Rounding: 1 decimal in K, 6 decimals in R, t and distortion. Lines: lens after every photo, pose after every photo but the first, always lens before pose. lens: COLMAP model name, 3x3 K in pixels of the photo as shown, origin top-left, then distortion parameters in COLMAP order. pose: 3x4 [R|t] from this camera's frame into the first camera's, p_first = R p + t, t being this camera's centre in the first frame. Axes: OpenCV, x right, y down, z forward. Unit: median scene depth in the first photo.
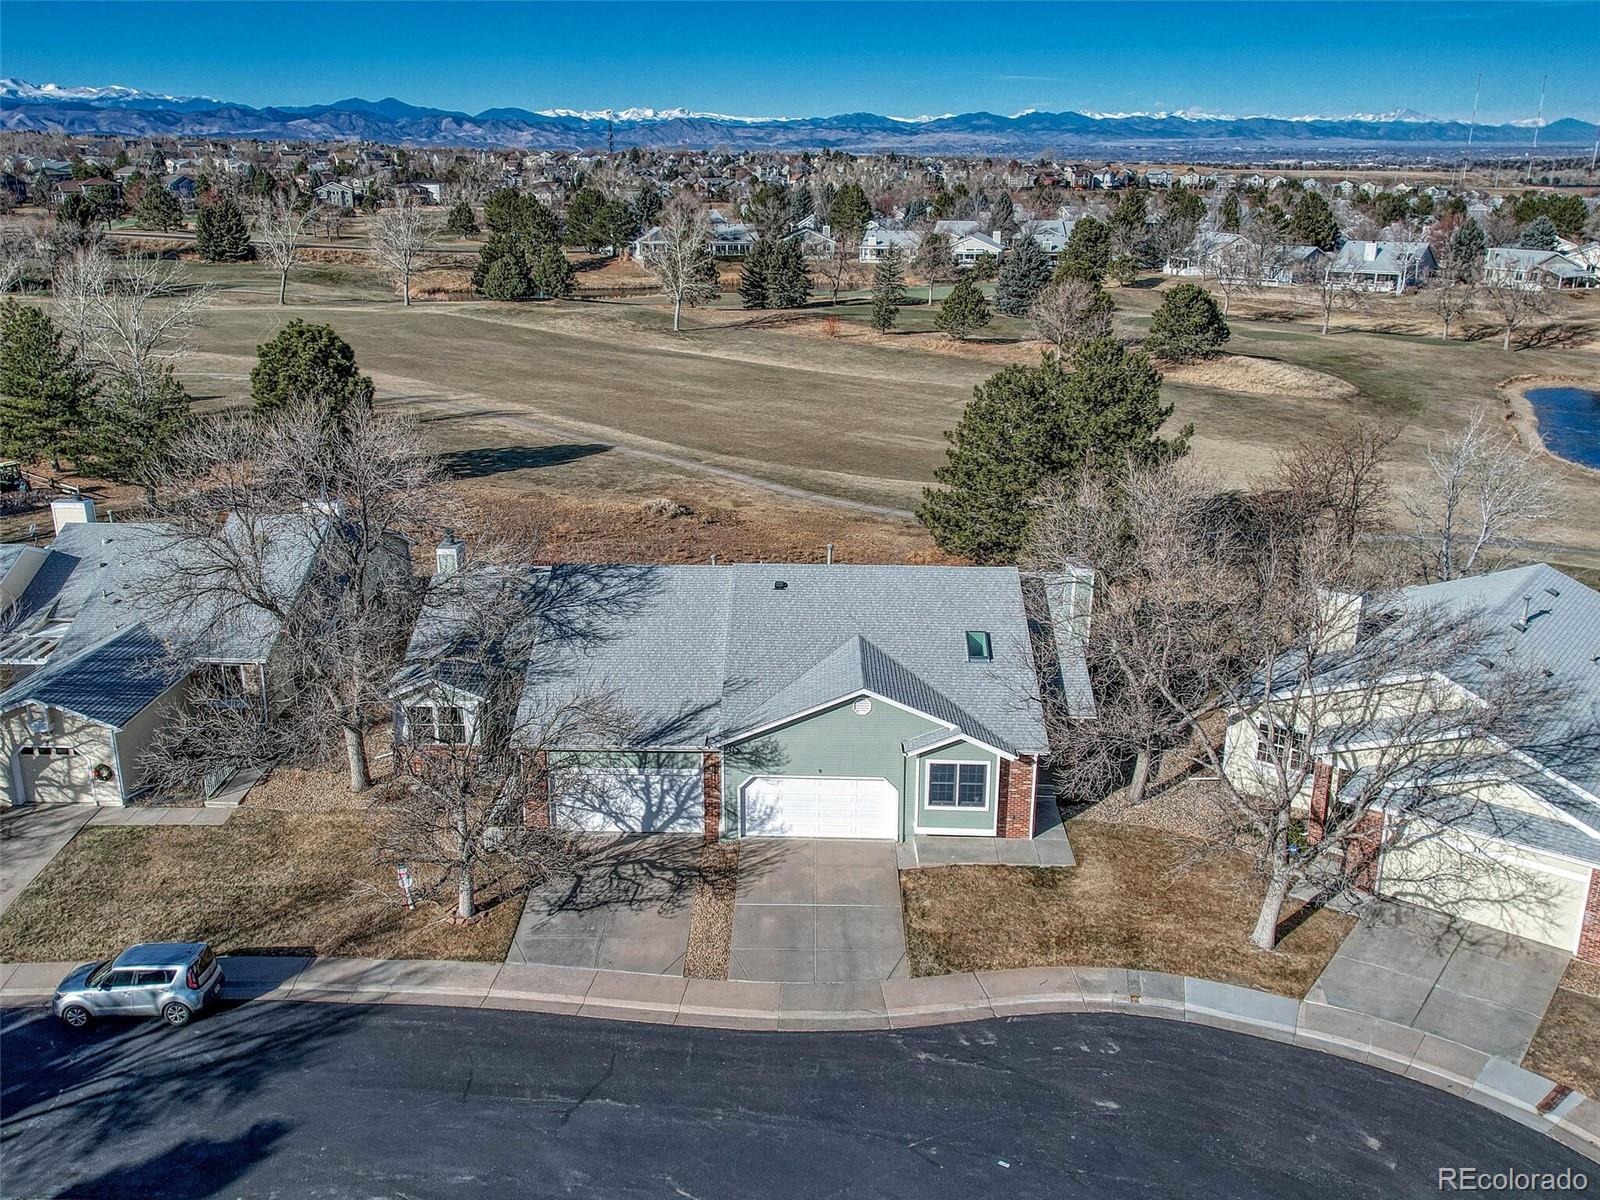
lens RADIAL K [[1245.6, 0, 800.0], [0, 1245.6, 600.0], [0, 0, 1]] dist [0.060027, -0.000068]
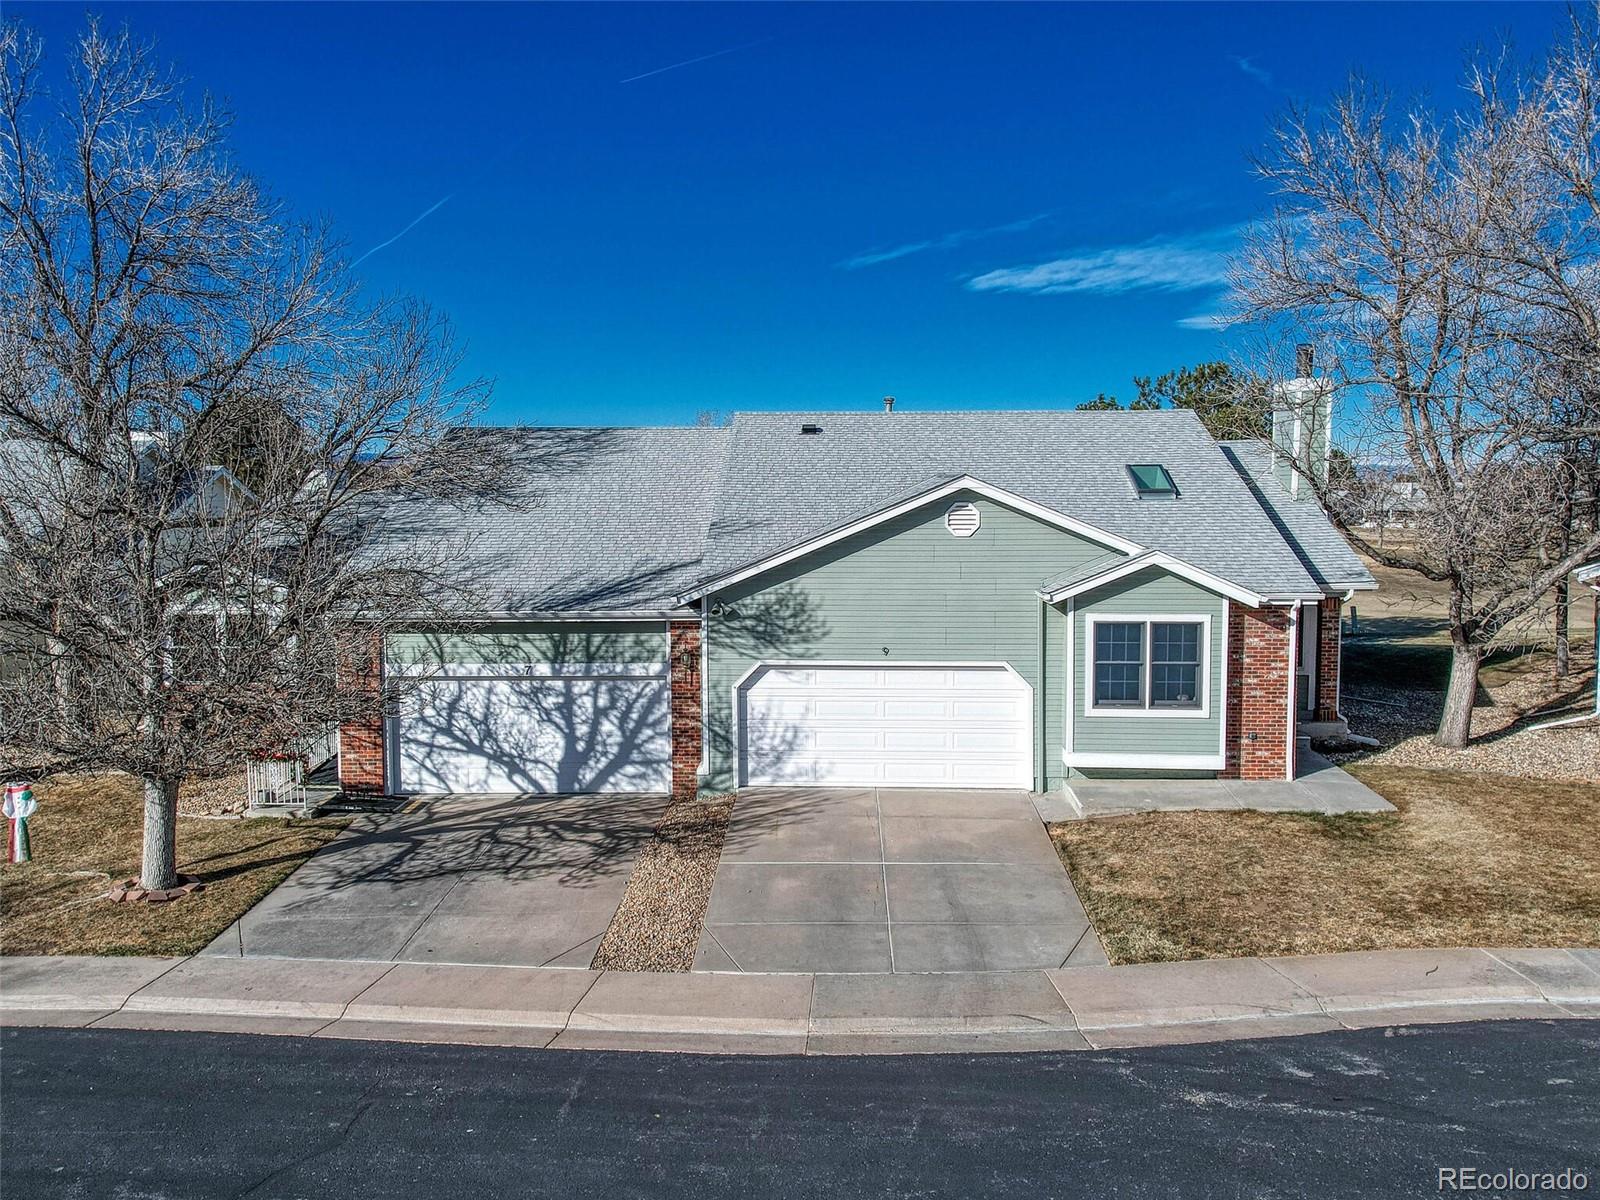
lens RADIAL K [[1274.5, 0, 822.6], [0, 1274.5, 599.9], [0, 0, 1]] dist [0.091891, -0.091302]
pose [[0.999924, -0.009437, -0.007989, -0.006317], [0.007625, 0.979278, -0.202375, 0.228007], [0.009733, 0.202299, 0.979276, 0.459797]]
